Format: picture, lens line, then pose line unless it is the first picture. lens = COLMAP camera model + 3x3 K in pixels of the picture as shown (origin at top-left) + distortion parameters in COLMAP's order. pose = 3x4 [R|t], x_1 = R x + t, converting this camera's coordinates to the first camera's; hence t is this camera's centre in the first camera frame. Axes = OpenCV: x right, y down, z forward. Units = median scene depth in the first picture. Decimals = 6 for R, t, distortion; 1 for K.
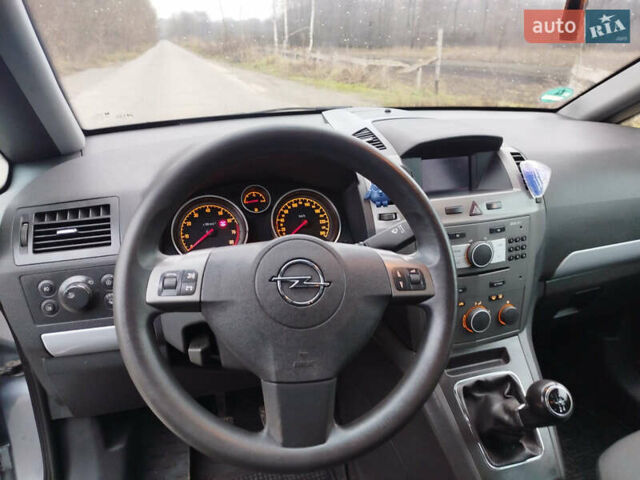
lens RADIAL K [[442.2, 0, 320.0], [0, 442.2, 240.0], [0, 0, 1]] dist [-0.007392, 0.005233]
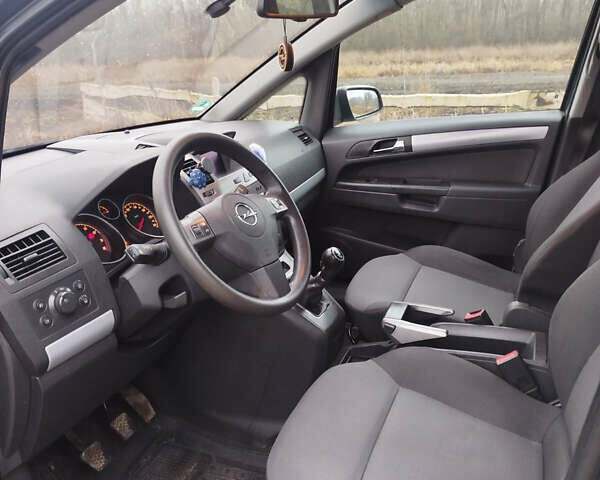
lens RADIAL K [[562.7, 0, 300.0], [0, 562.7, 240.0], [0, 0, 1]] dist [-0.004796, -0.007490]
pose [[0.621894, -0.282080, 0.730533, -0.721634], [0.356203, 0.932674, 0.056901, 0.064272], [-0.697400, 0.224832, 0.680503, -0.304286]]
